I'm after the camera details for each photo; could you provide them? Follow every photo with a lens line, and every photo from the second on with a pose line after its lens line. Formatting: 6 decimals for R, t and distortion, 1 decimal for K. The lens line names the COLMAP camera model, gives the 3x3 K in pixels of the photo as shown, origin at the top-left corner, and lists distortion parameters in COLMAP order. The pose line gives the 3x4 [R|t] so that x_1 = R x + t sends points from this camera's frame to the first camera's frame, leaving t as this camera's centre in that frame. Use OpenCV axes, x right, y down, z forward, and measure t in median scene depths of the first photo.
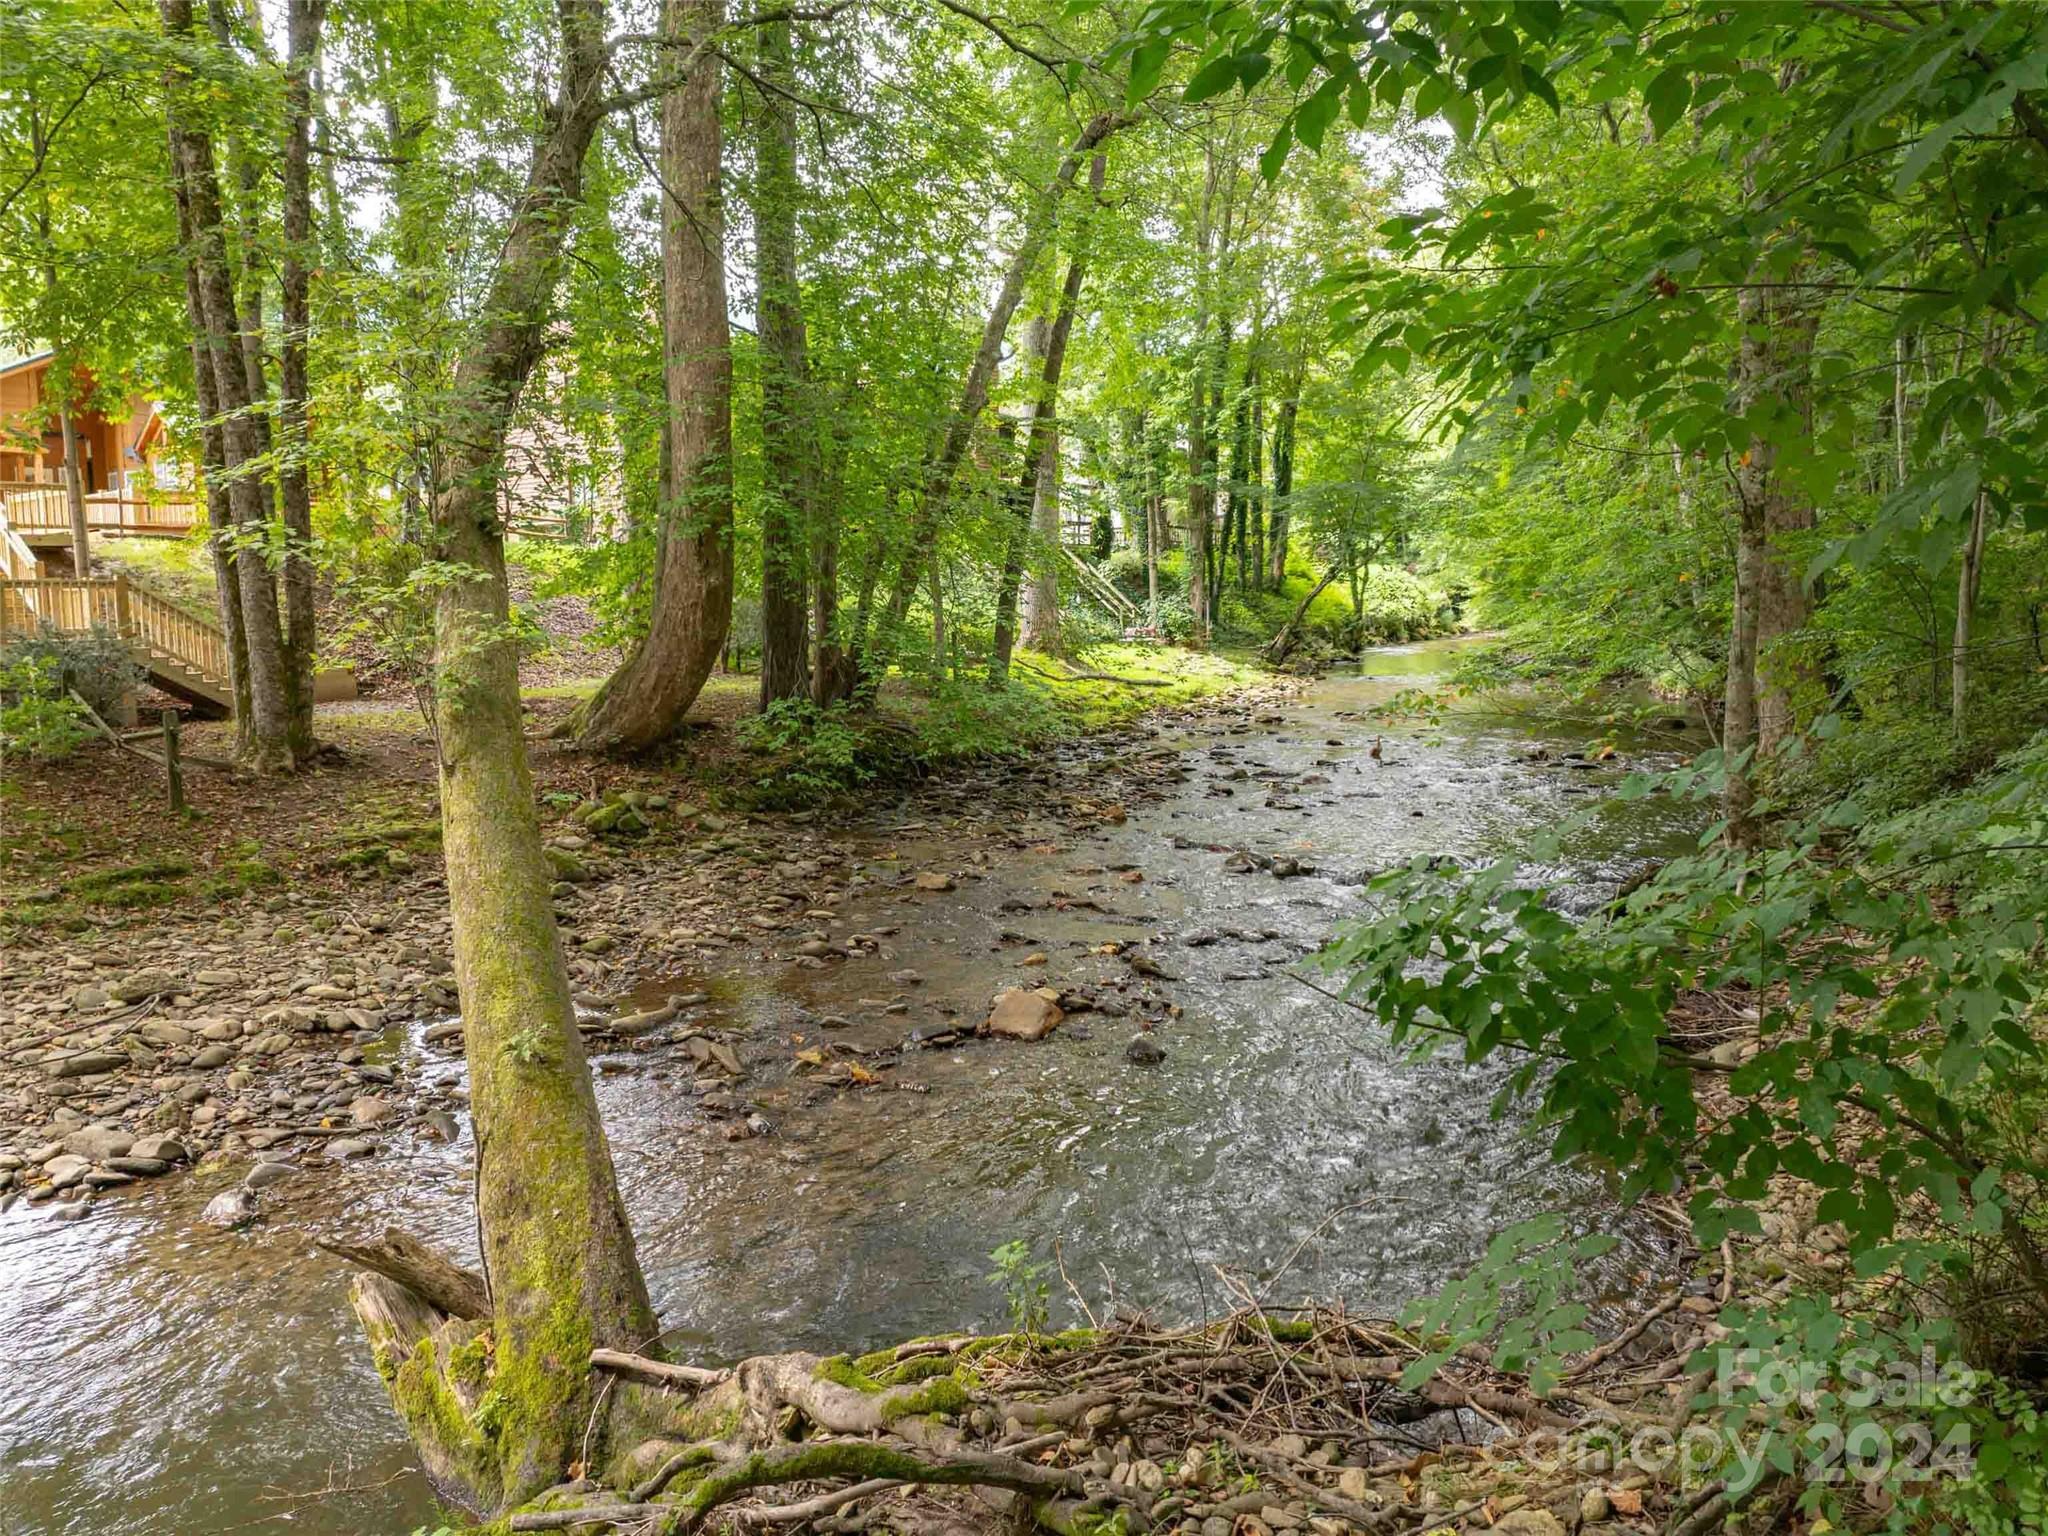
lens RADIAL K [[1437.4, 0, 1024.0], [0, 1437.4, 768.0], [0, 0, 1]] dist [-0.053792, 0.019304]
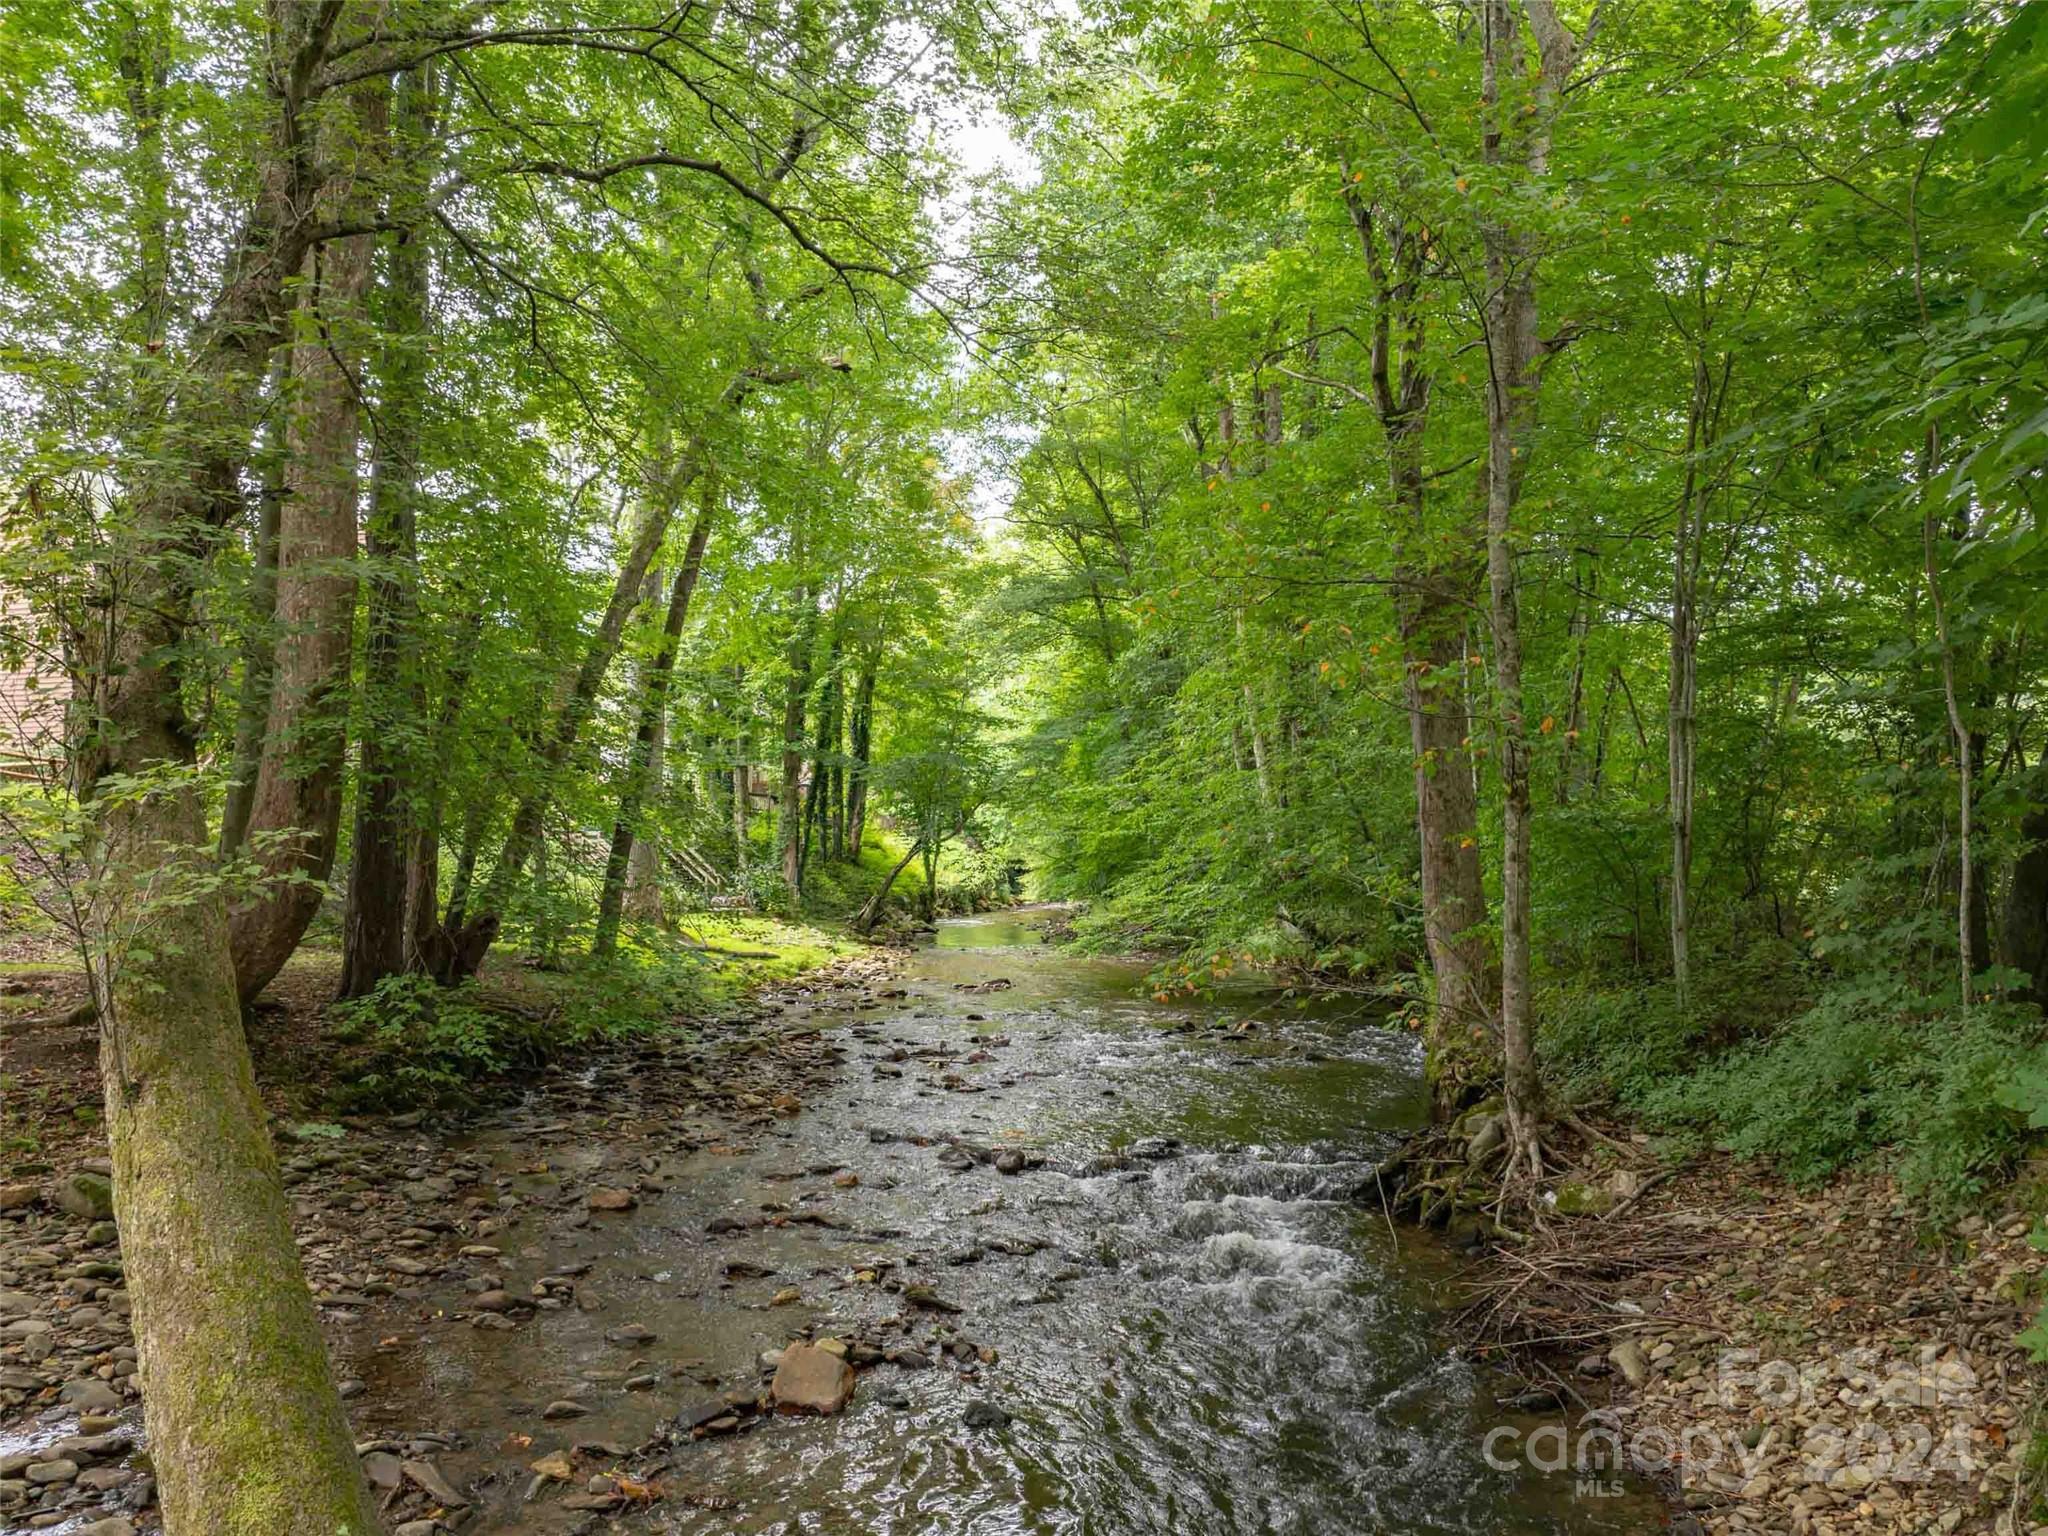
lens RADIAL K [[1437.4, 0, 1024.0], [0, 1437.4, 768.0], [0, 0, 1]] dist [-0.053792, 0.019304]
pose [[0.948999, 0.037190, 0.313077, -0.101506], [0.022161, 0.982694, -0.183905, -0.008015], [-0.314499, 0.181464, 0.931752, 0.116600]]
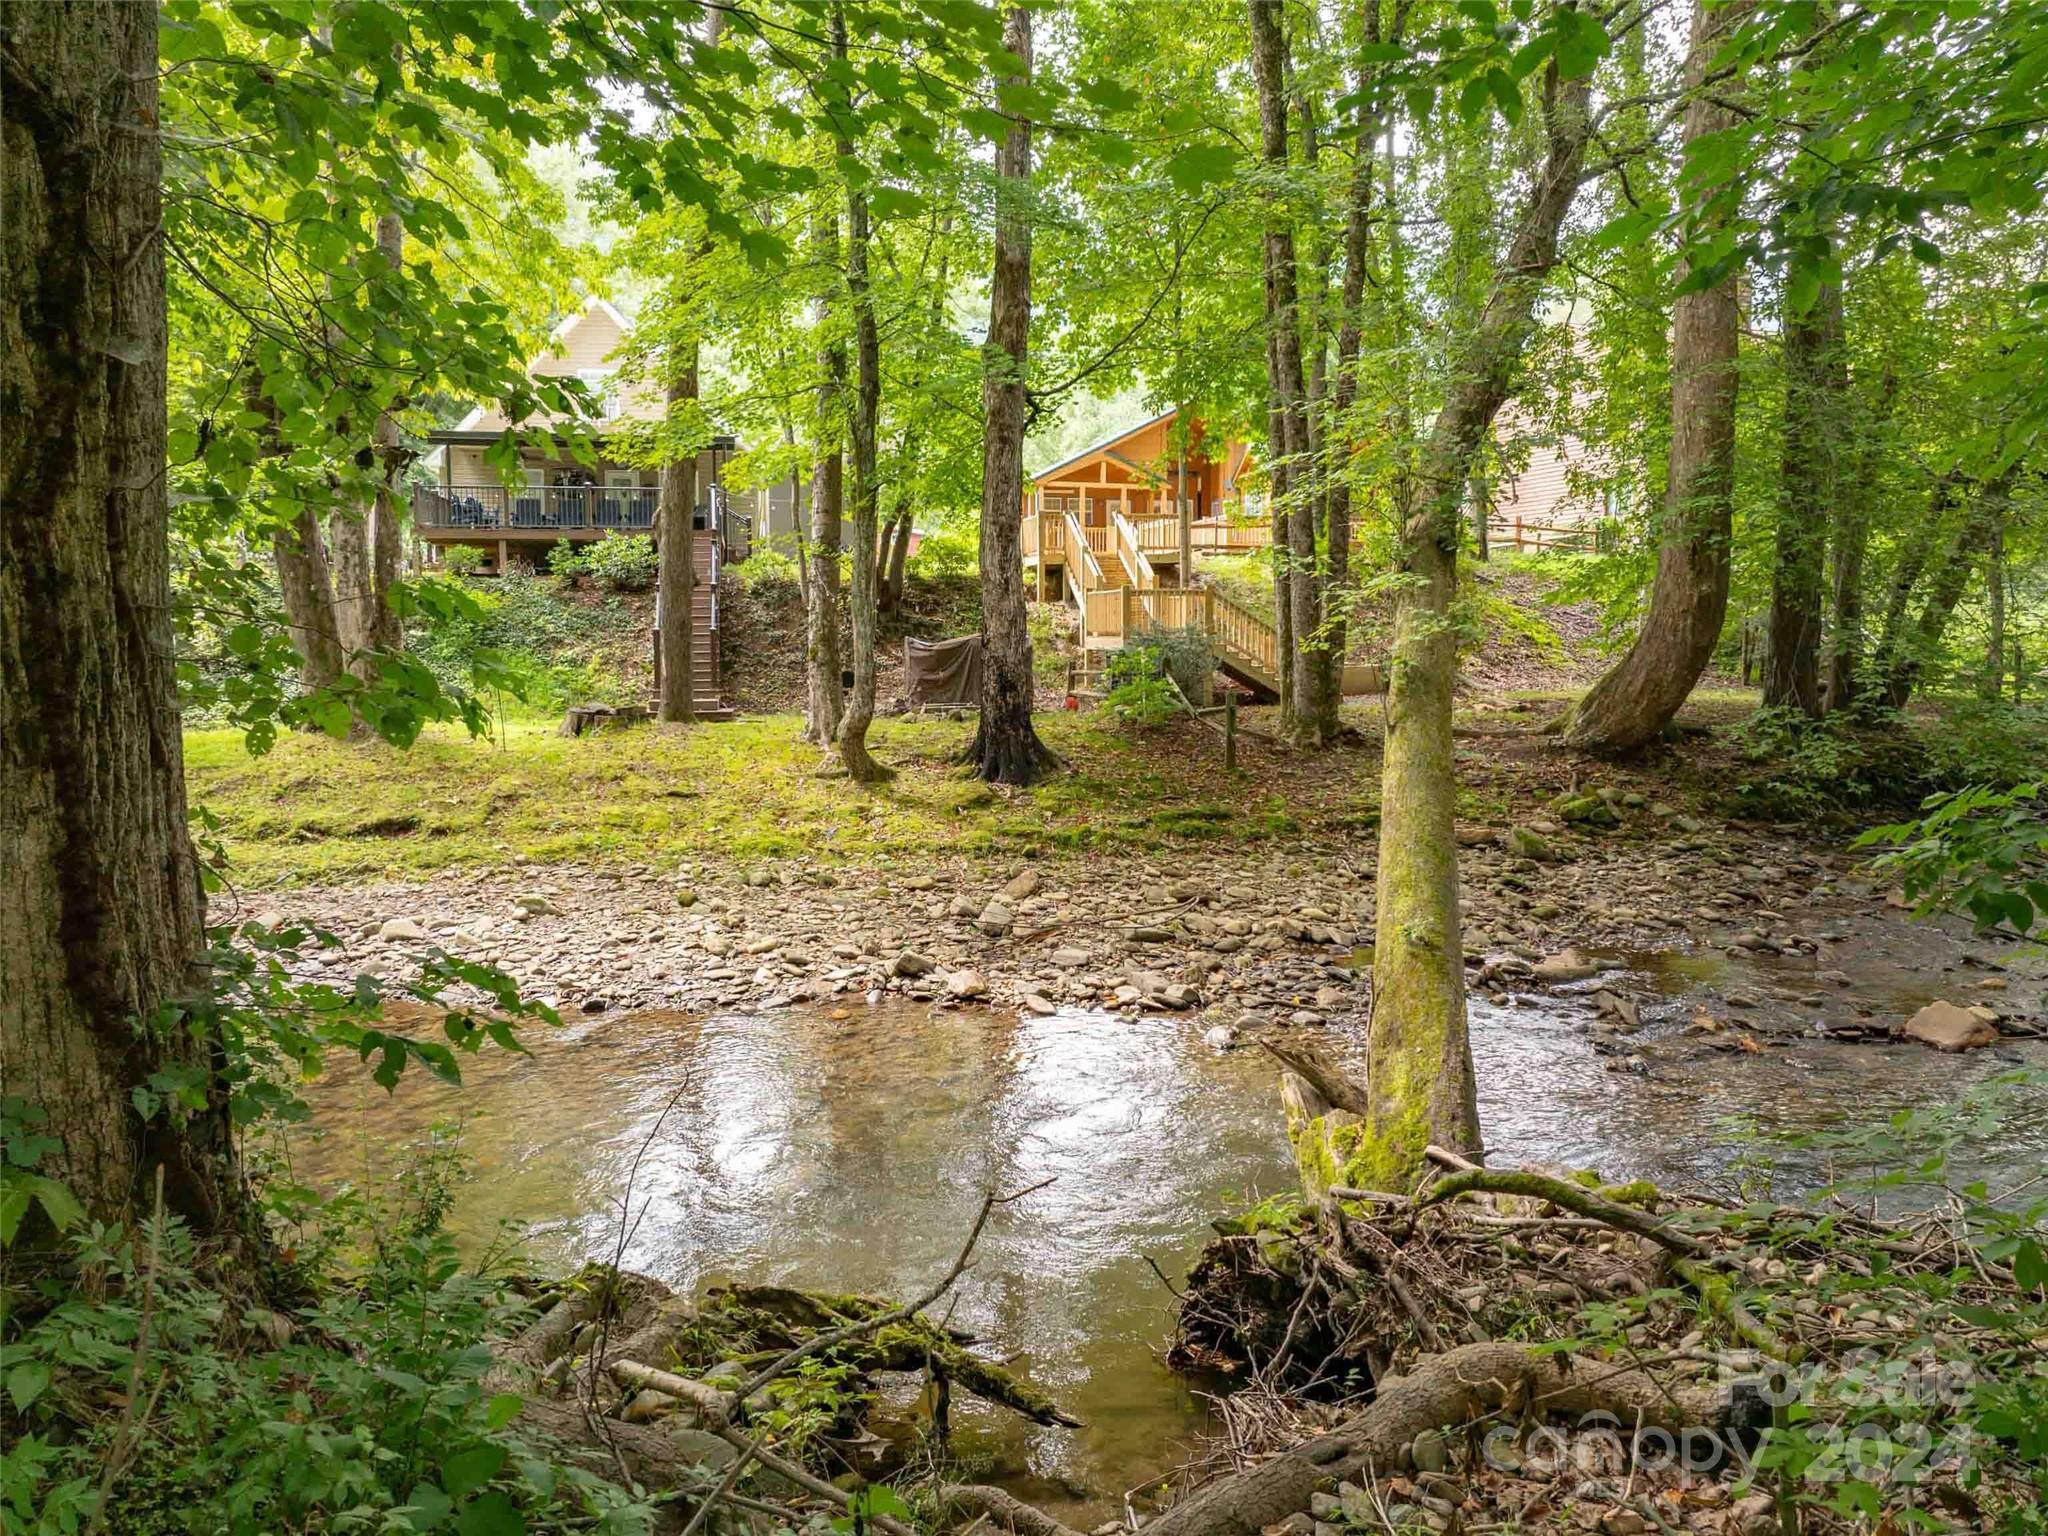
lens RADIAL K [[1437.4, 0, 1024.0], [0, 1437.4, 768.0], [0, 0, 1]] dist [-0.053792, 0.019304]
pose [[0.763204, 0.070272, -0.642325, 0.085209], [-0.075424, 0.996962, 0.019452, 0.016705], [0.641741, 0.033601, 0.766185, -0.104295]]
